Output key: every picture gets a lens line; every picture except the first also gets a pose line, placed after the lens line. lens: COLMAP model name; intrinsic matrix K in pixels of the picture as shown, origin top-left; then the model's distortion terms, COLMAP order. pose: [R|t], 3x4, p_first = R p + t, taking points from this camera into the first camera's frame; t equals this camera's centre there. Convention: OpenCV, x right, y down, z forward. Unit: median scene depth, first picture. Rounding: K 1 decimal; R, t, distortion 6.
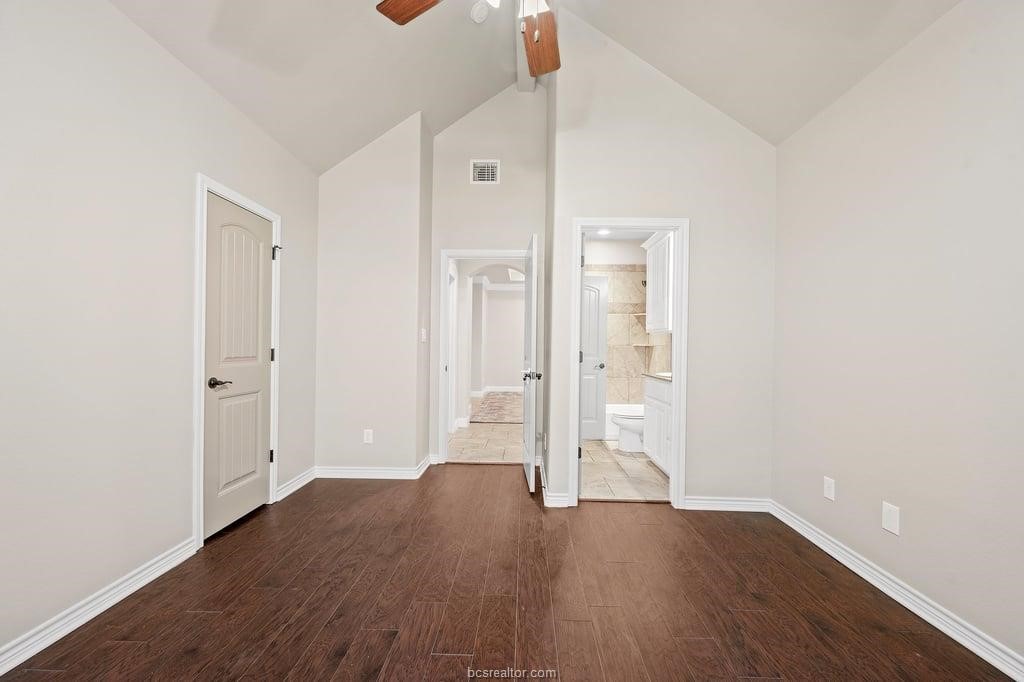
lens RADIAL K [[399.8, 0, 510.9], [0, 399.8, 343.6], [0, 0, 1]] dist [0.001315, 0.000028]
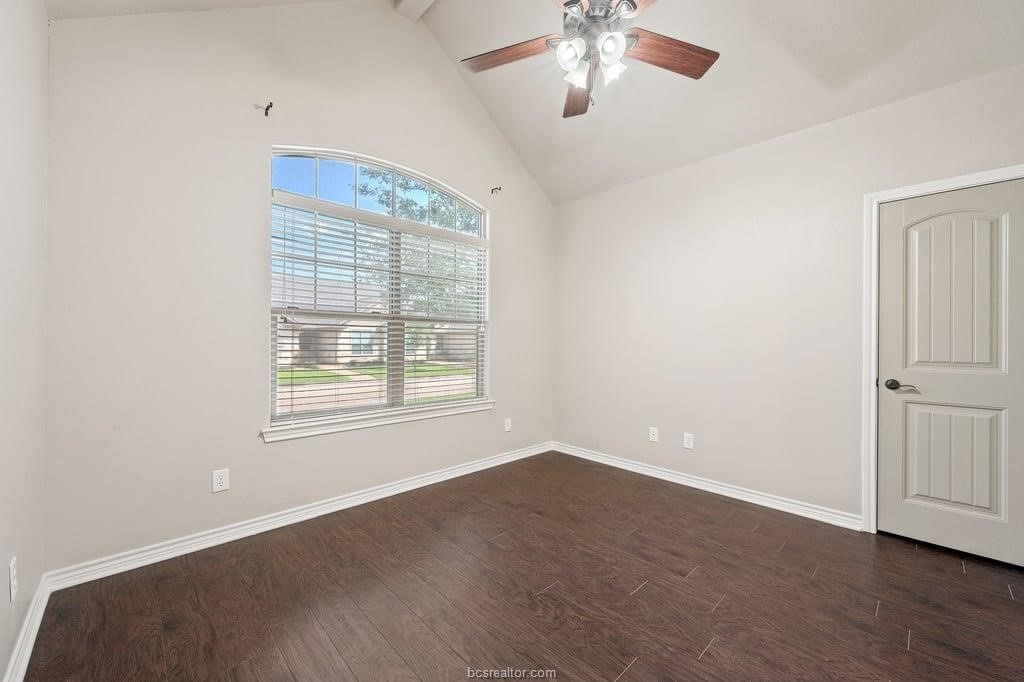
lens RADIAL K [[399.8, 0, 511.7], [0, 399.8, 338.6], [0, 0, 1]] dist [0.001315, 0.000028]
pose [[-0.677097, -0.010022, -0.735825, 0.704431], [-0.012408, 0.999921, -0.002202, -0.006224], [0.735789, 0.007639, -0.677168, 1.016366]]
